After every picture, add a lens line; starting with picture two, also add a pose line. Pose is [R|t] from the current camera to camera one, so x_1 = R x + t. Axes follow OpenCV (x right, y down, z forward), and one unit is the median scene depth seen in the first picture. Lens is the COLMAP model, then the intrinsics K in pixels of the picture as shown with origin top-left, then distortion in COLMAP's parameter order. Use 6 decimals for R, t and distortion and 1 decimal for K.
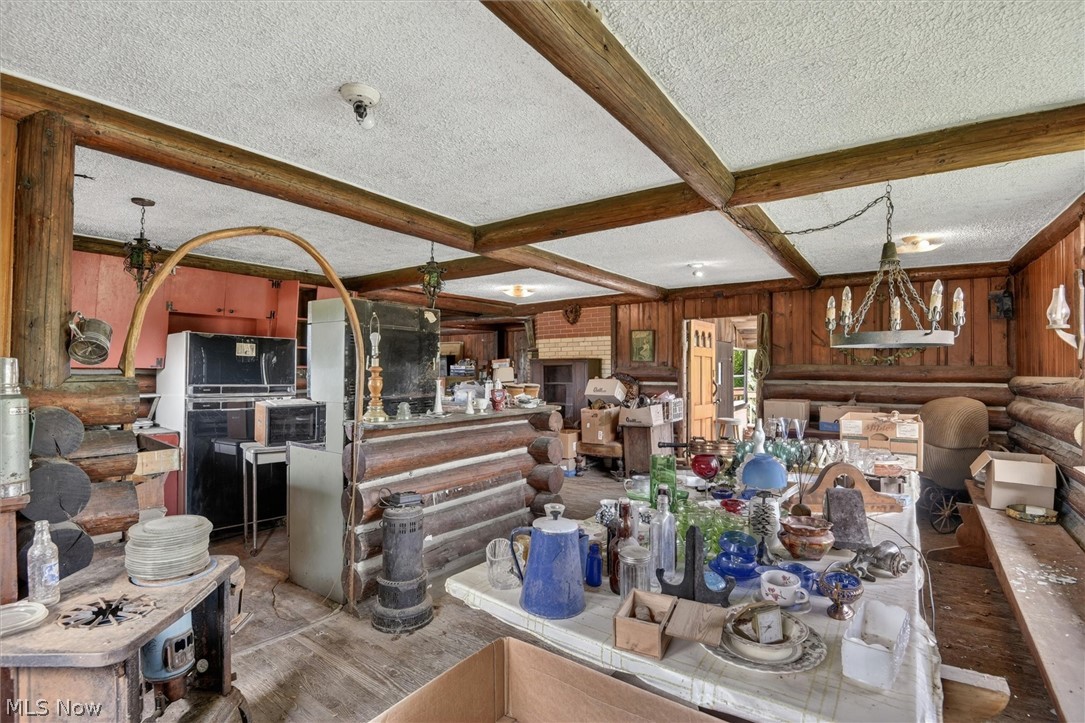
lens RADIAL K [[507.2, 0, 540.9], [0, 507.2, 368.5], [0, 0, 1]] dist [0.002013, 0.000005]
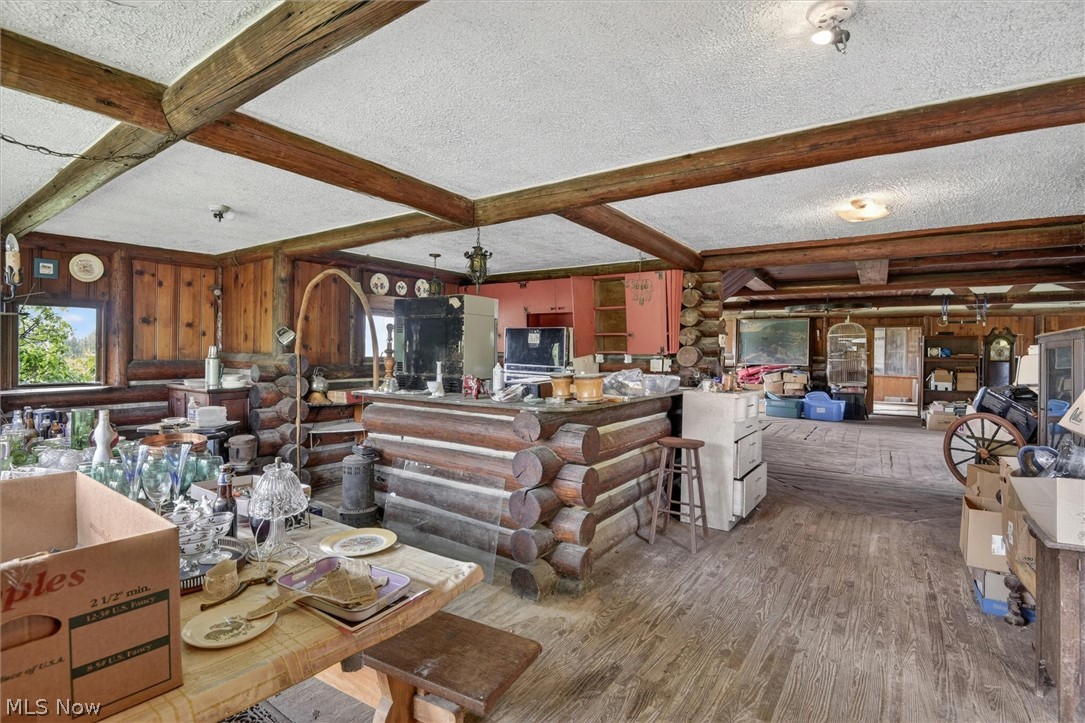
lens RADIAL K [[506.8, 0, 542.5], [0, 506.8, 361.5], [0, 0, 1]] dist [0.000516, -0.000044]
pose [[0.028081, 0.012580, -0.999527, 0.864004], [-0.010492, 0.999869, 0.012289, 0.006687], [0.999551, 0.010142, 0.028209, 1.178258]]
